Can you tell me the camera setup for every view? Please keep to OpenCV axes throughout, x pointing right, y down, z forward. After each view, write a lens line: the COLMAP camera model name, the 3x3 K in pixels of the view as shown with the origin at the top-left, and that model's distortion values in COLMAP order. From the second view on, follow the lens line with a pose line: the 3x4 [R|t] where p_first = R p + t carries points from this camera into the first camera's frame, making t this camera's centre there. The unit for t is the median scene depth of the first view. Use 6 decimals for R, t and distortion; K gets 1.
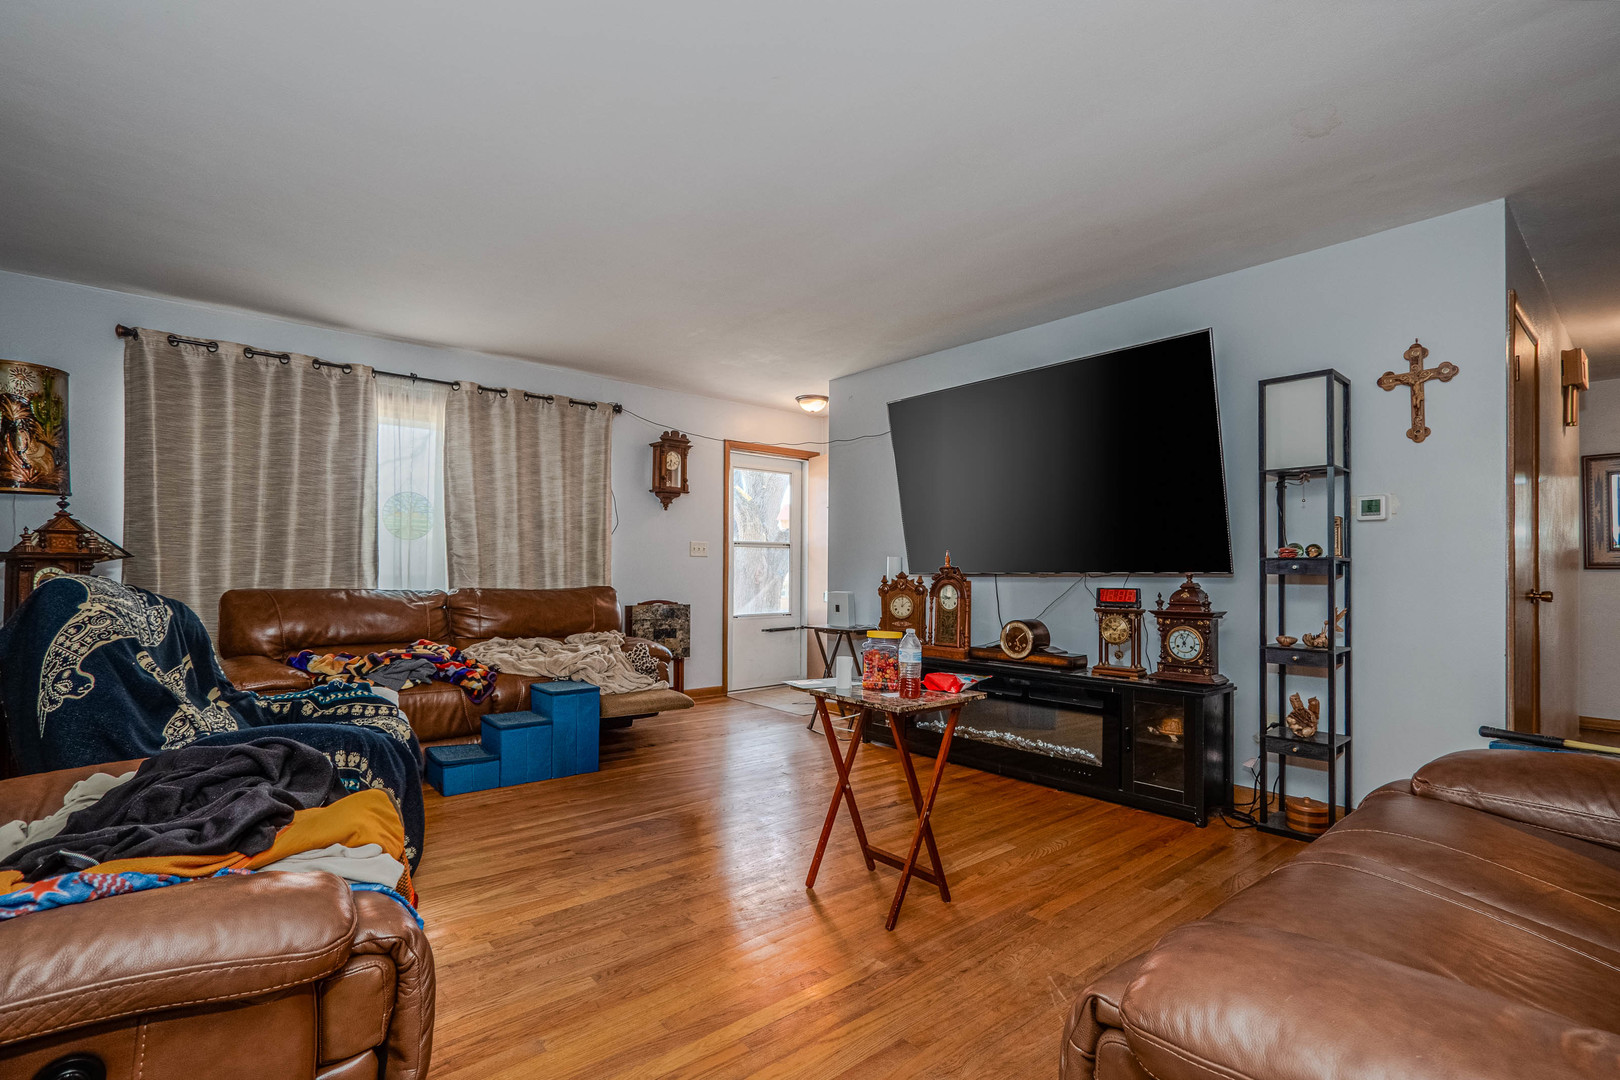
lens RADIAL K [[756.1, 0, 804.8], [0, 756.1, 565.0], [0, 0, 1]] dist [-0.001446, -0.000064]
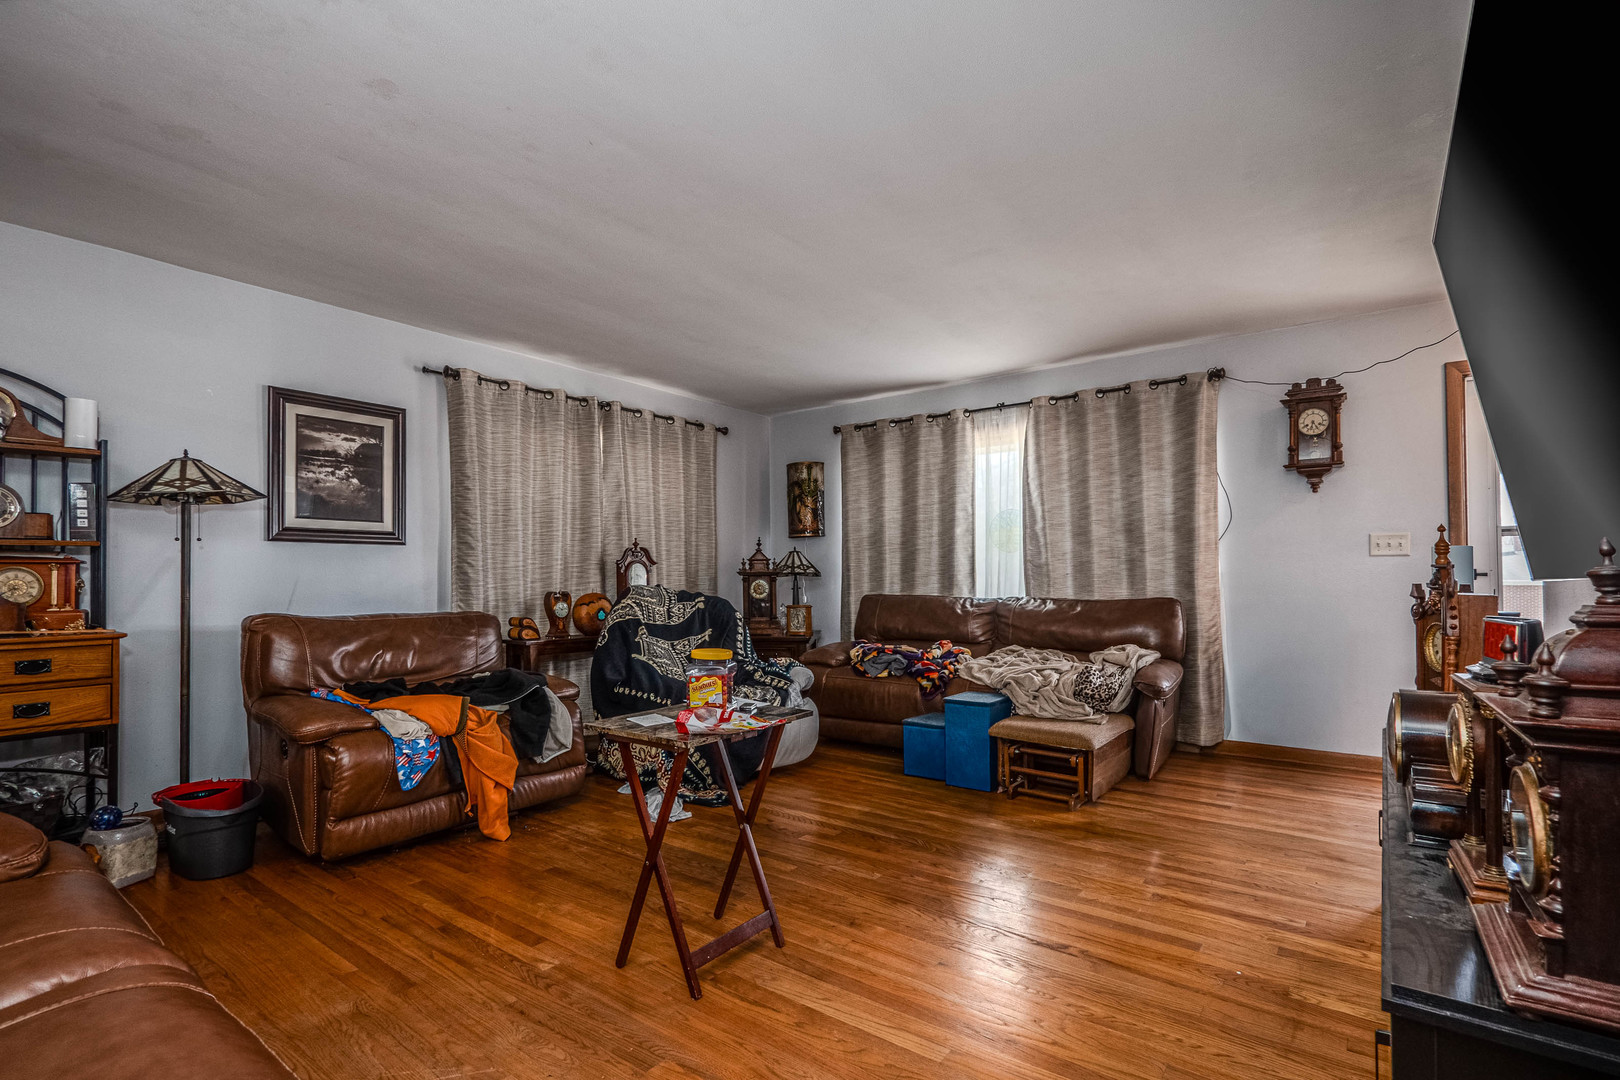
lens RADIAL K [[756.1, 0, 804.8], [0, 756.1, 565.0], [0, 0, 1]] dist [-0.001446, -0.000064]
pose [[0.212757, -0.018358, -0.976933, 0.488975], [0.014794, 0.999769, -0.015565, -0.001378], [0.976993, -0.011141, 0.212980, 0.460771]]
